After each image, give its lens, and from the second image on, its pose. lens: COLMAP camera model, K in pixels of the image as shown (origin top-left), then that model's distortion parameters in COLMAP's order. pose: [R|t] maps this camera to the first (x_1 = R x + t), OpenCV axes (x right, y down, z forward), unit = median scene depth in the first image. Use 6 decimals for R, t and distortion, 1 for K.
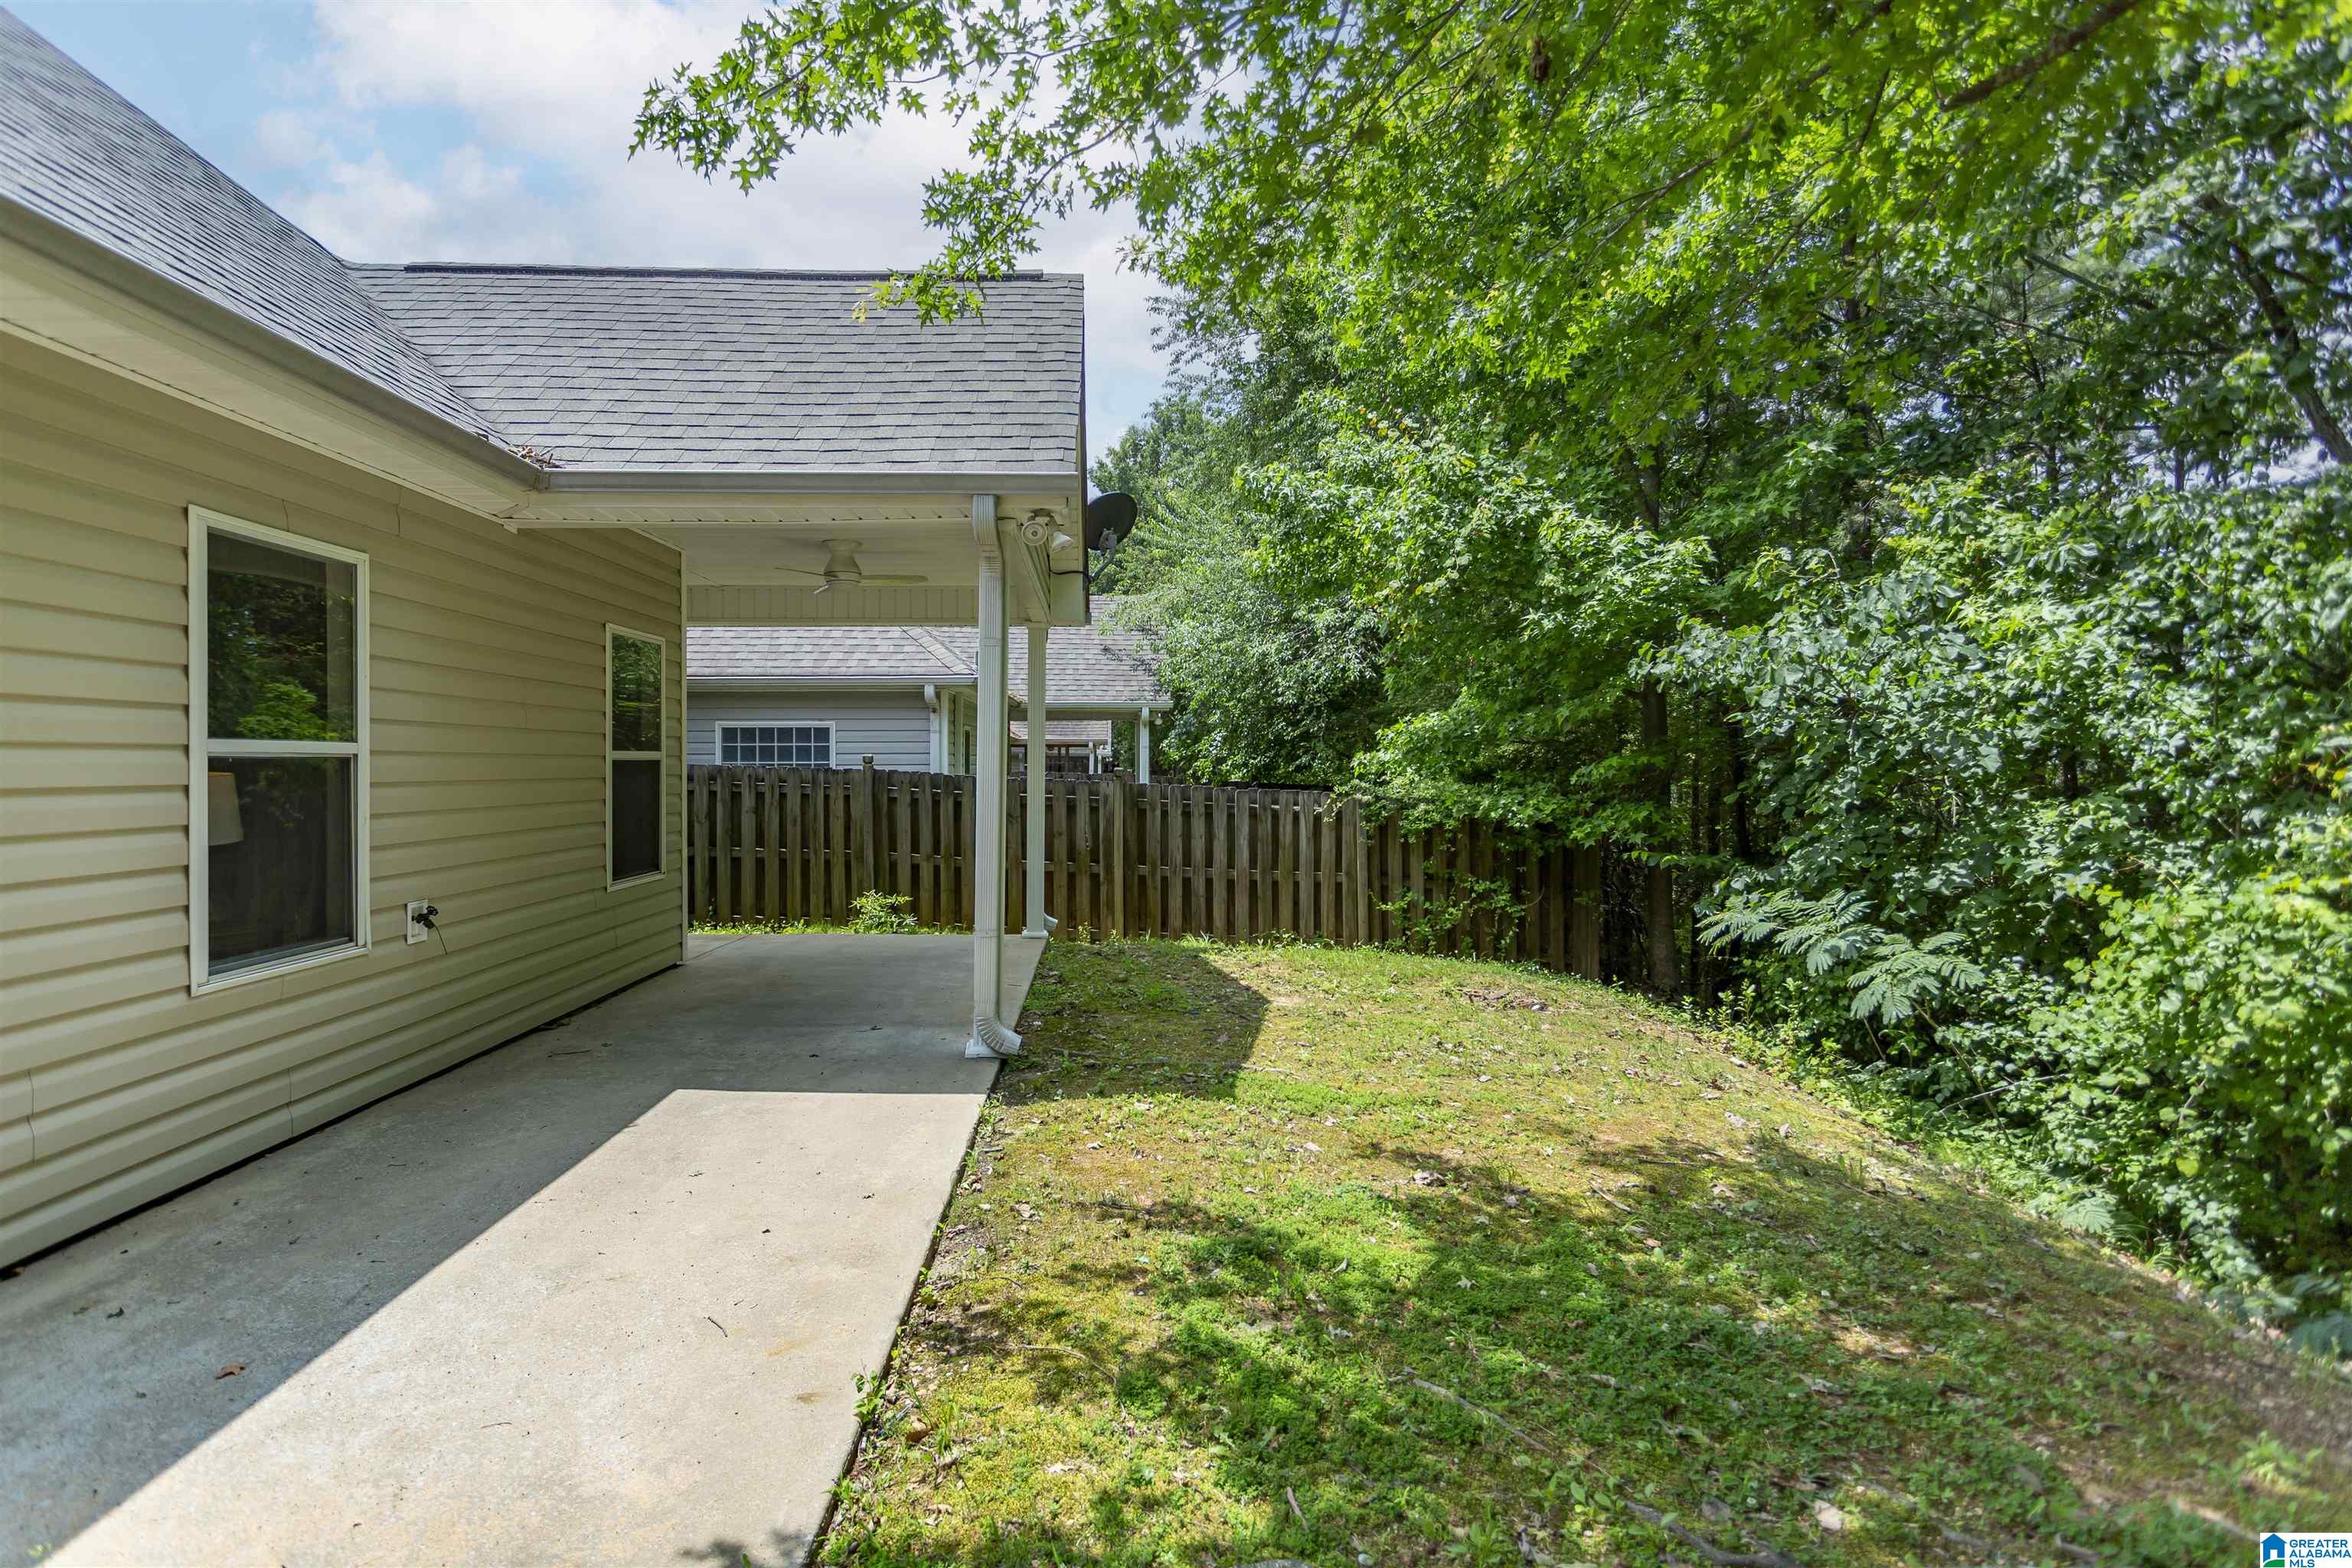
lens RADIAL K [[1131.1, 0, 1168.9], [0, 1131.1, 764.3], [0, 0, 1]] dist [0.003660, 0.000502]
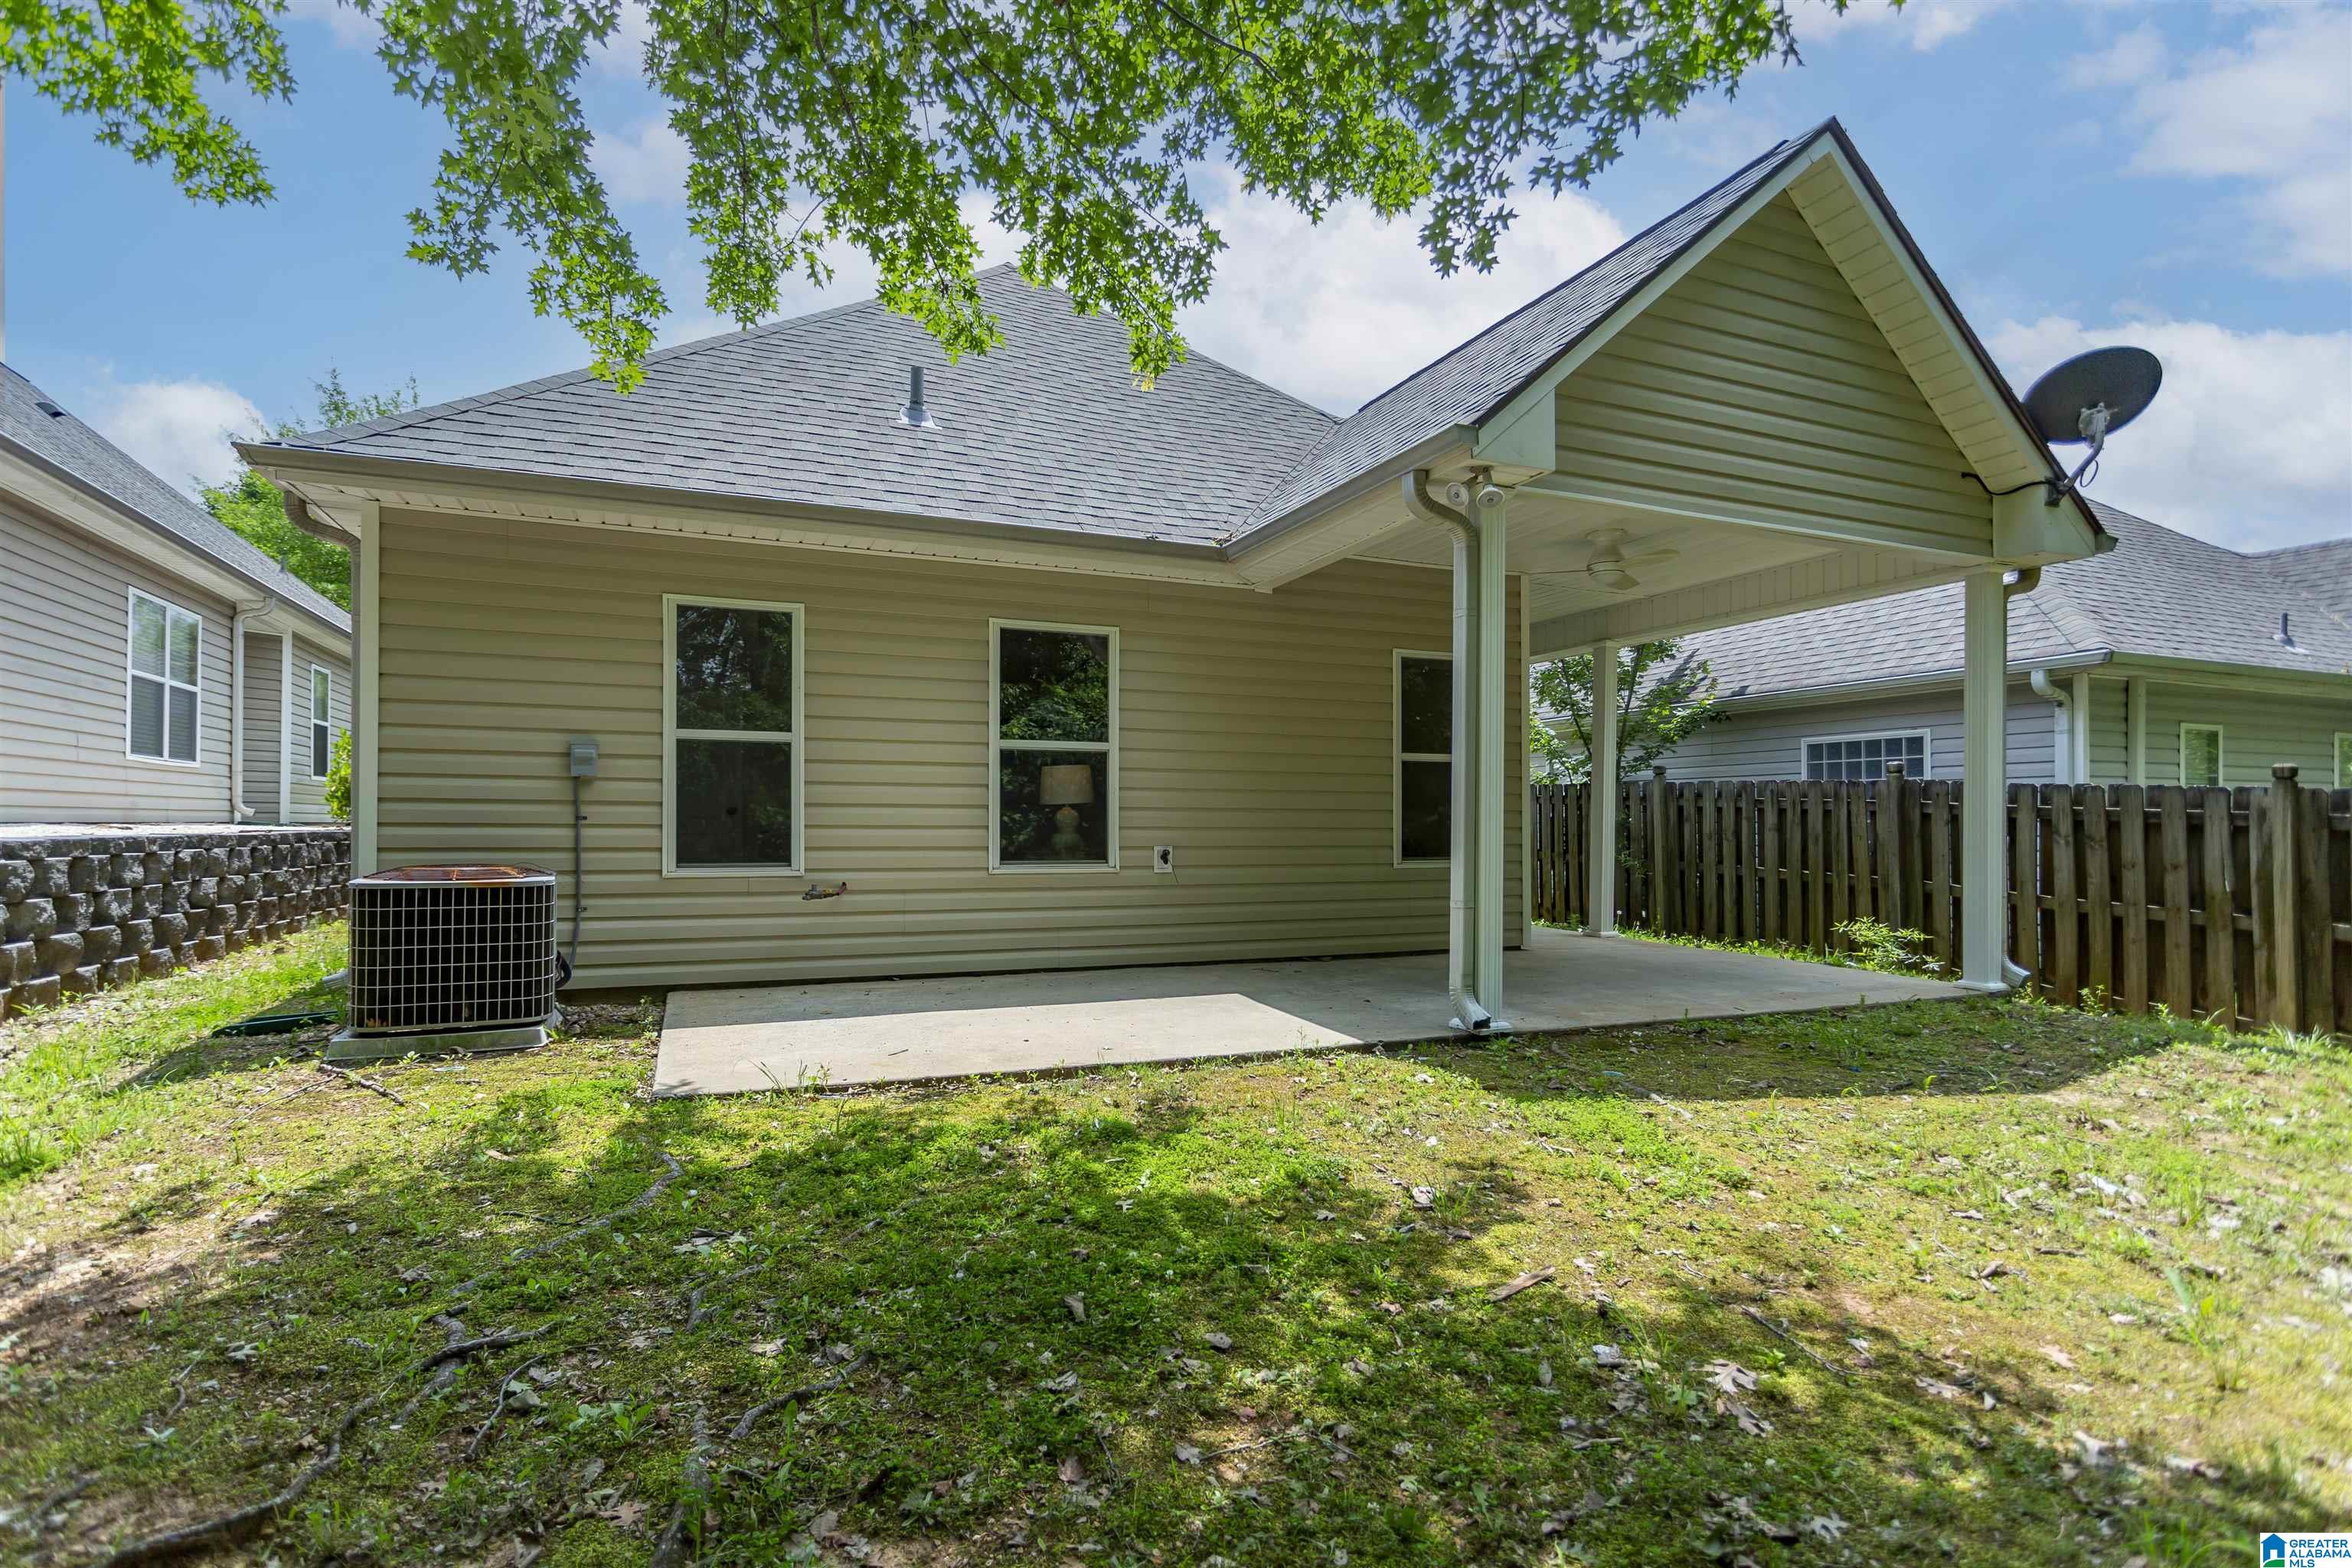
lens RADIAL K [[1142.0, 0, 1160.2], [0, 1142.0, 806.9], [0, 0, 1]] dist [0.004931, 0.000799]
pose [[0.342304, -0.010802, -0.939527, 0.867366], [-0.004503, 0.999904, -0.013136, 0.095670], [0.939578, 0.008728, 0.342223, 0.502860]]
